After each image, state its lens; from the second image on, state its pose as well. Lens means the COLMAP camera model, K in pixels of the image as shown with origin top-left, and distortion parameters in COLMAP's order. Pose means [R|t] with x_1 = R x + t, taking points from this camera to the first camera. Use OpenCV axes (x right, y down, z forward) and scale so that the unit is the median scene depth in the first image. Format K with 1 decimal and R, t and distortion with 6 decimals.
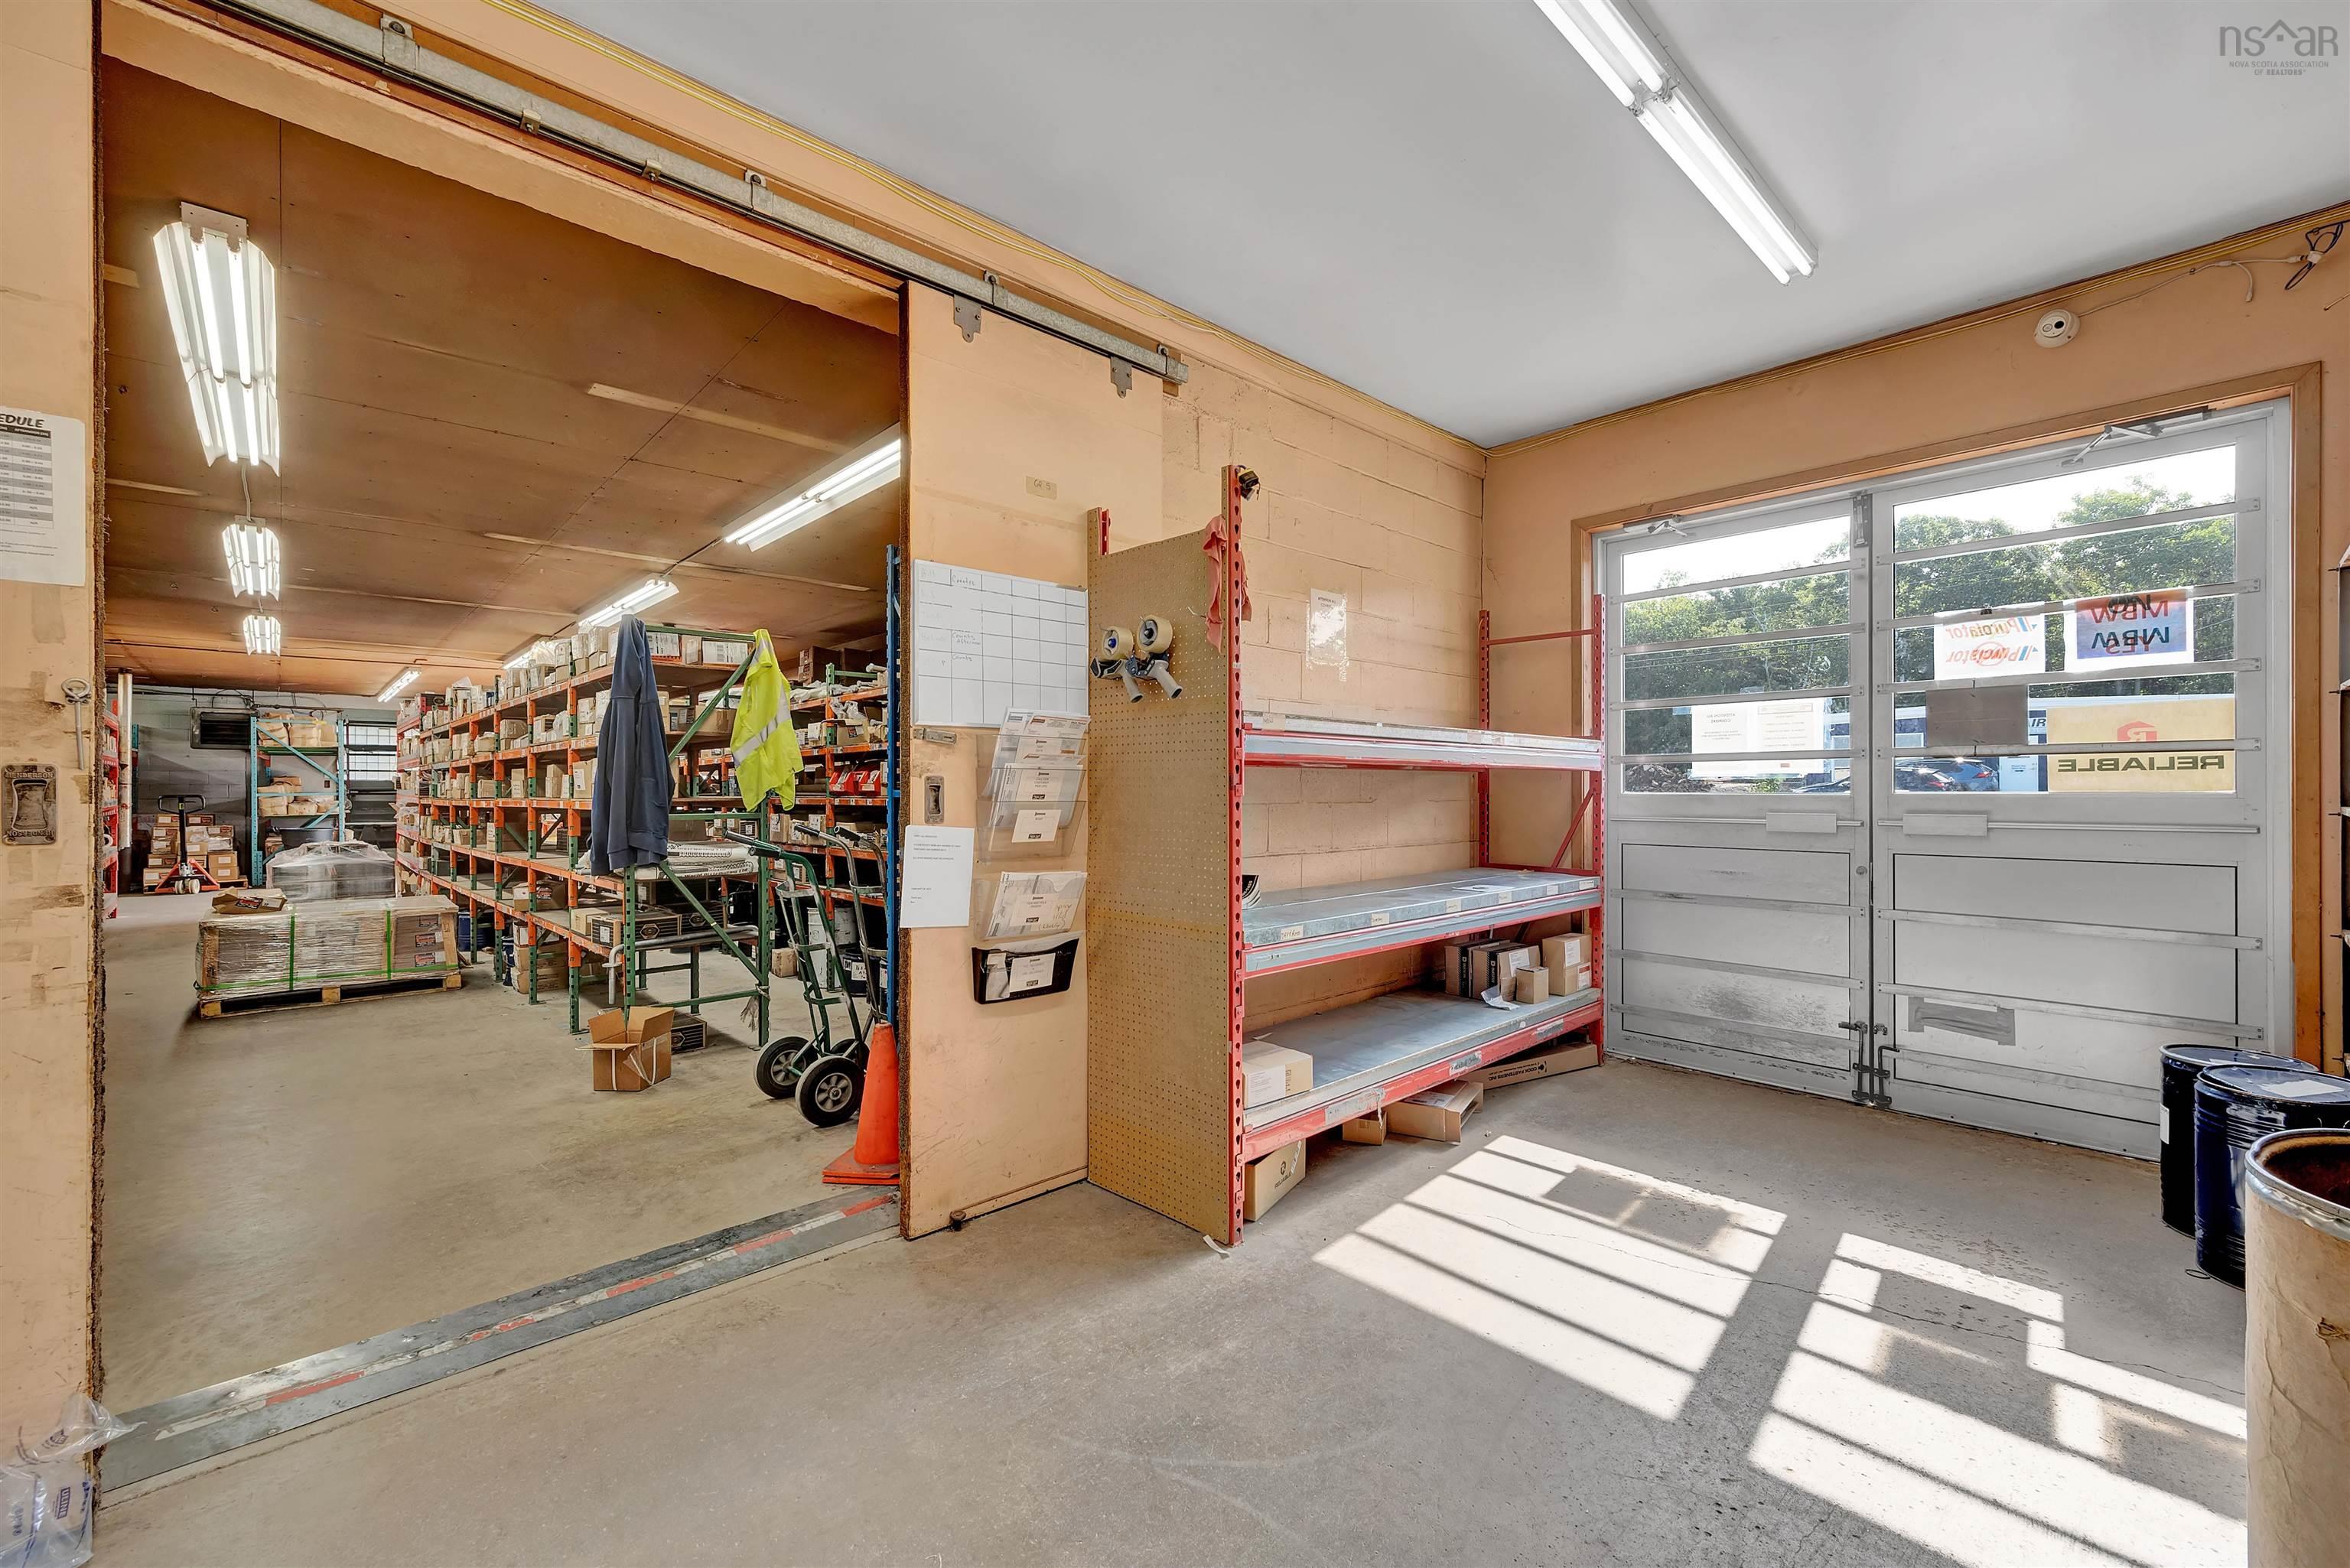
lens RADIAL K [[947.4, 0, 1176.2], [0, 947.4, 788.4], [0, 0, 1]] dist [-0.001254, -0.000365]
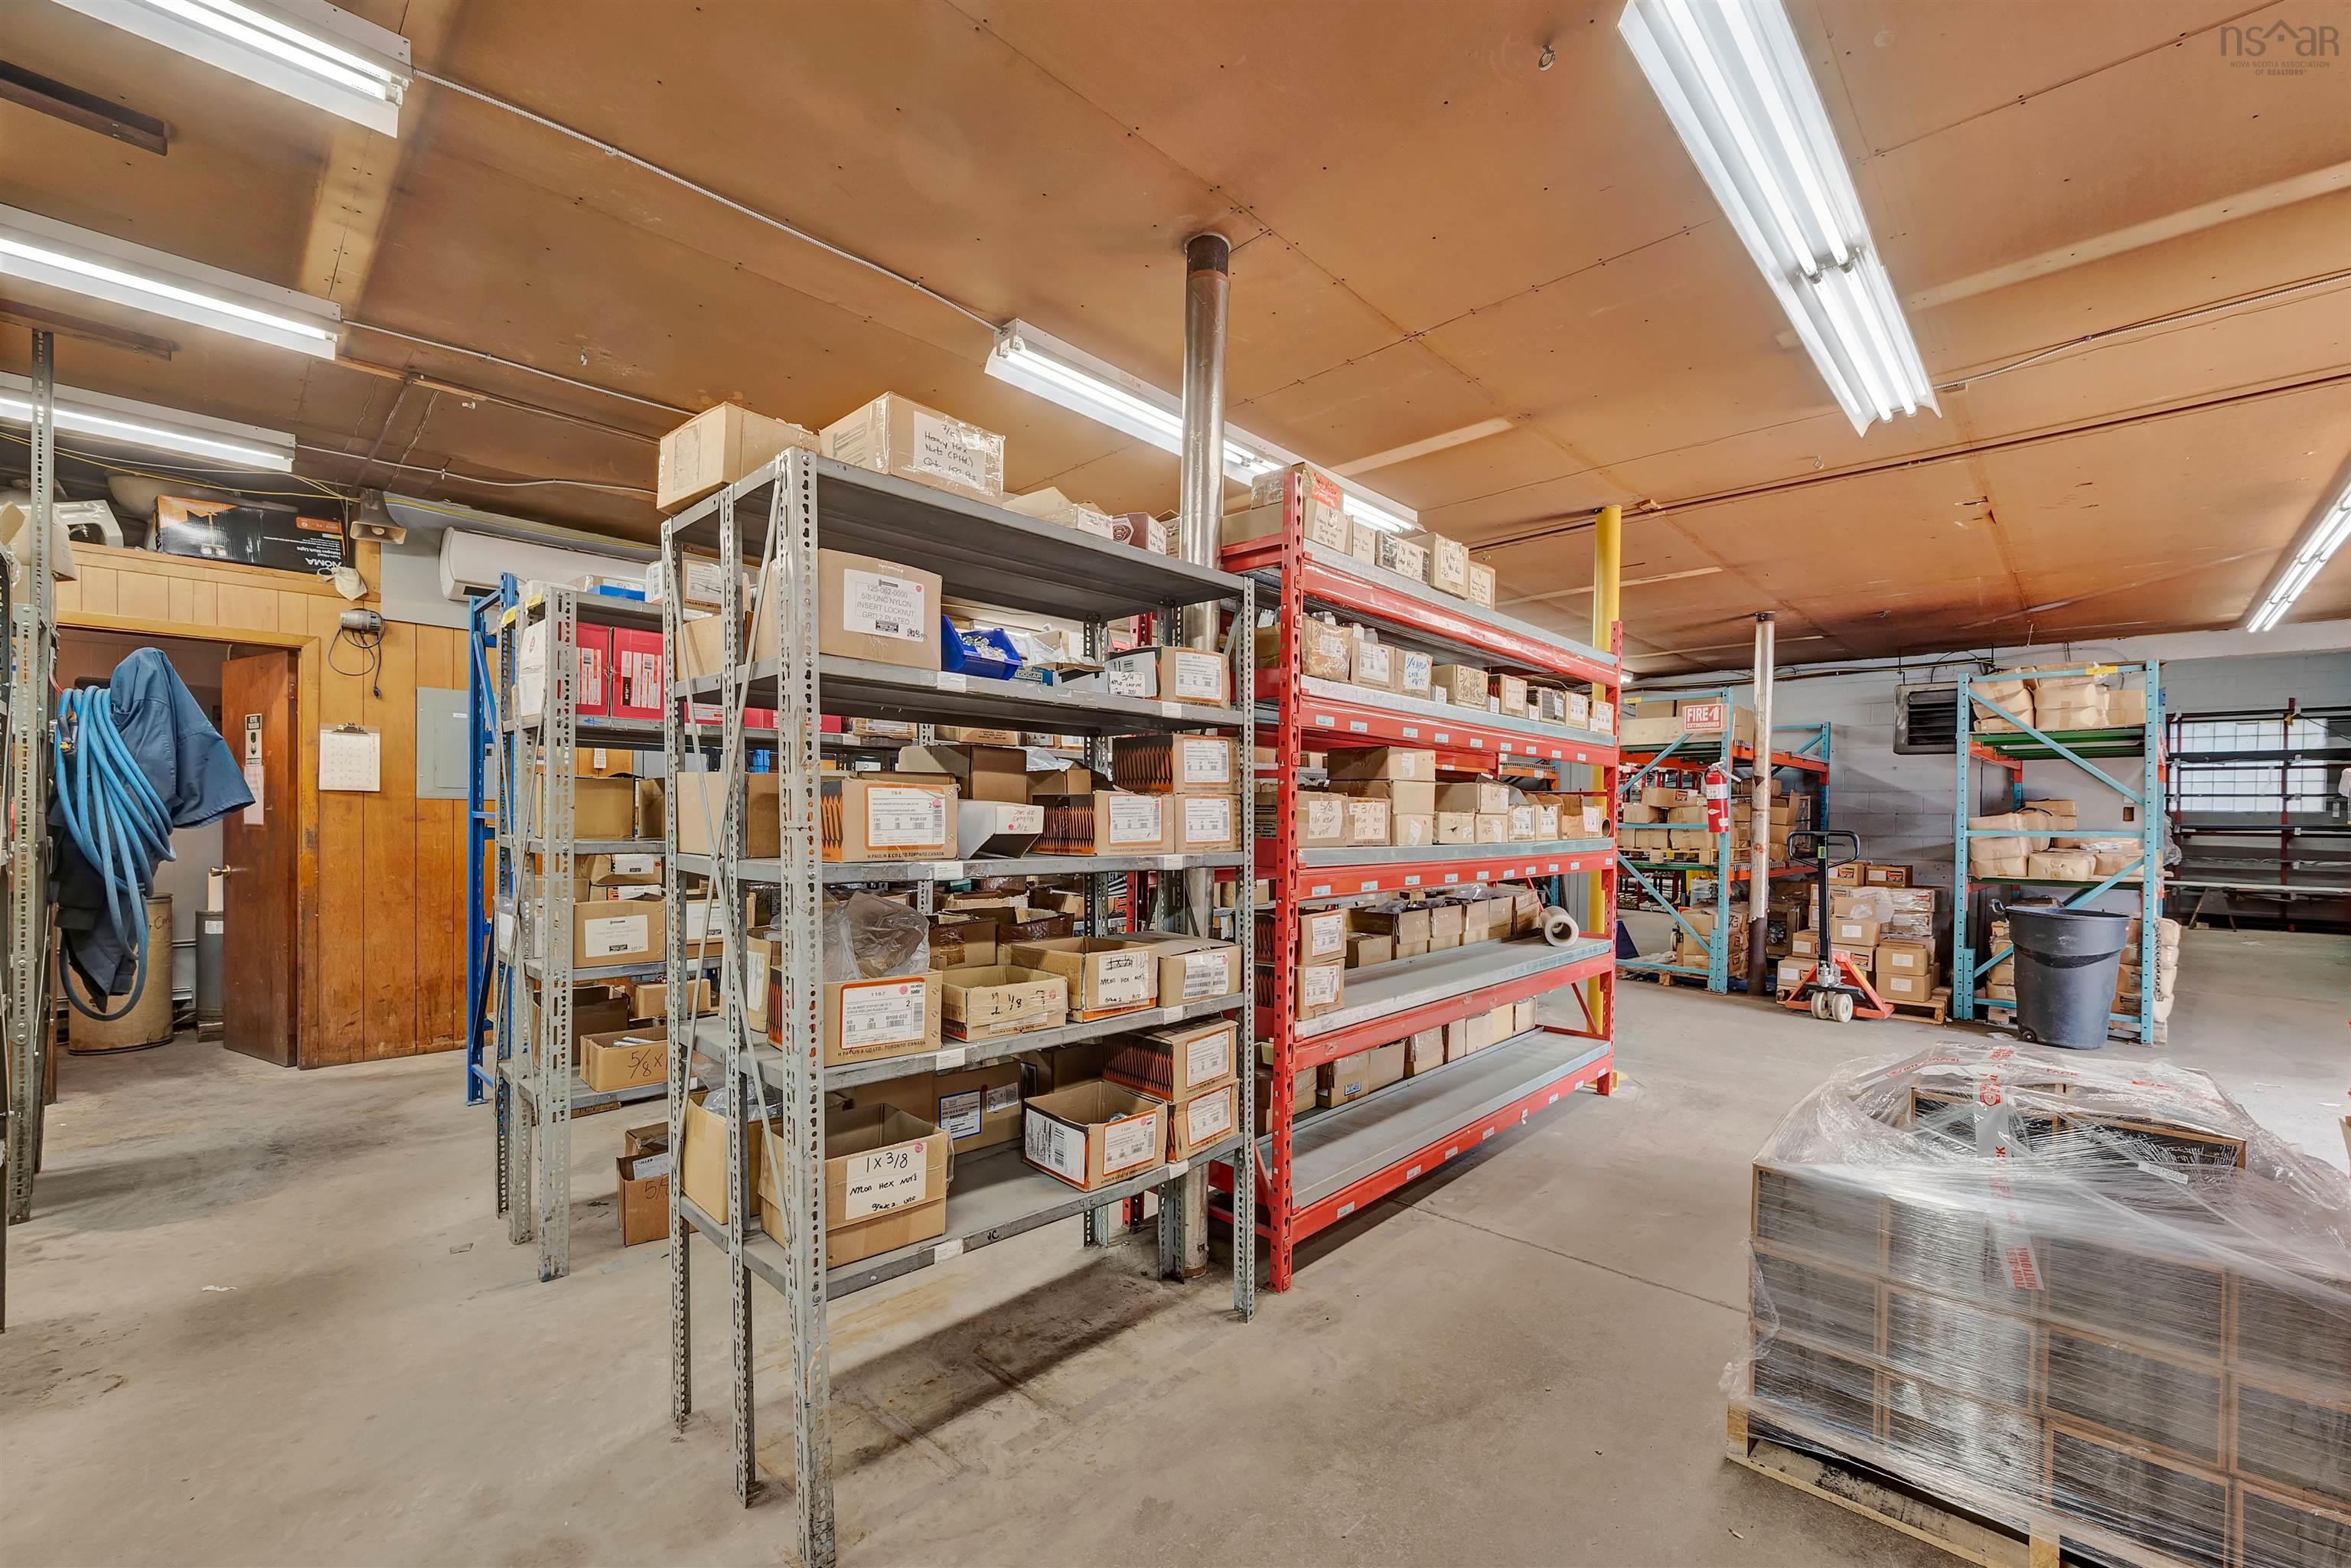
lens RADIAL K [[970.3, 0, 1176.0], [0, 970.3, 823.4], [0, 0, 1]] dist [-0.001606, -0.000256]
pose [[0.046232, 0.010816, -0.998872, -0.525921], [-0.012314, 0.999872, 0.010257, 0.001921], [0.998855, 0.011826, 0.046360, 0.609057]]
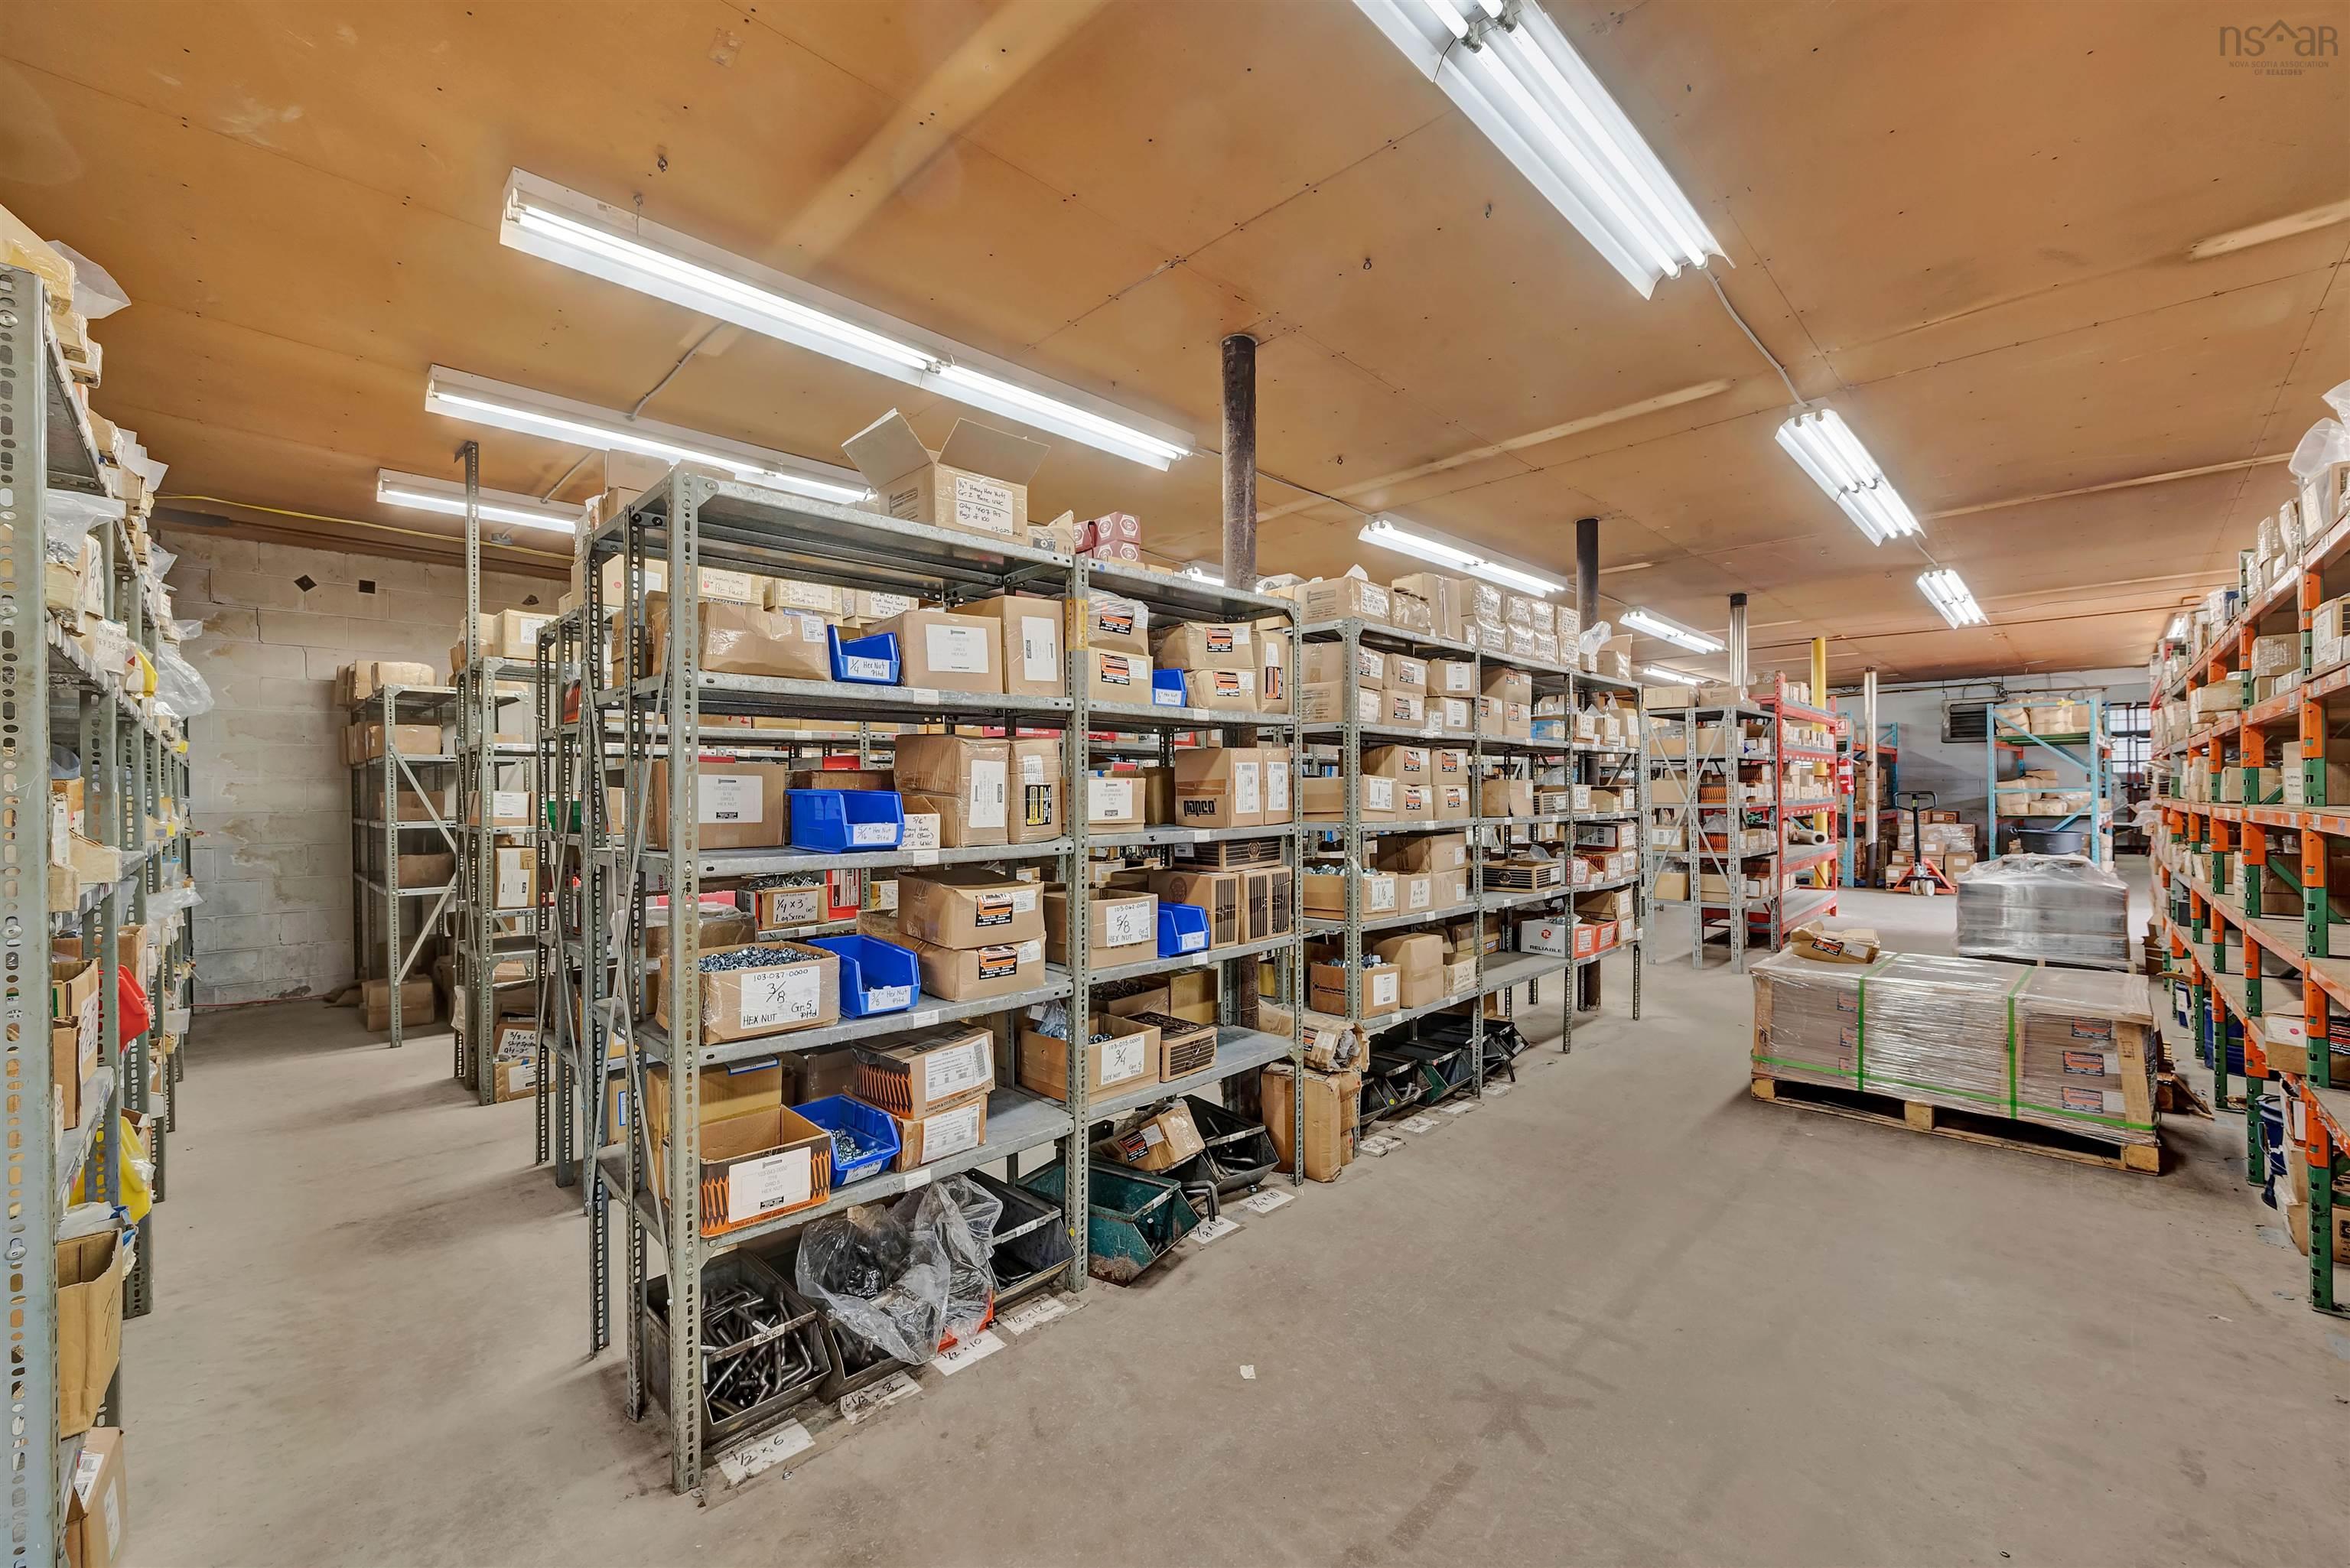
lens RADIAL K [[931.0, 0, 1183.2], [0, 931.0, 790.0], [0, 0, 1]] dist [-0.000972, -0.000283]
pose [[0.032068, -0.000290, -0.999486, -0.133783], [0.008644, 0.999963, -0.000012, -0.000870], [0.999448, -0.008639, 0.032070, 0.226818]]
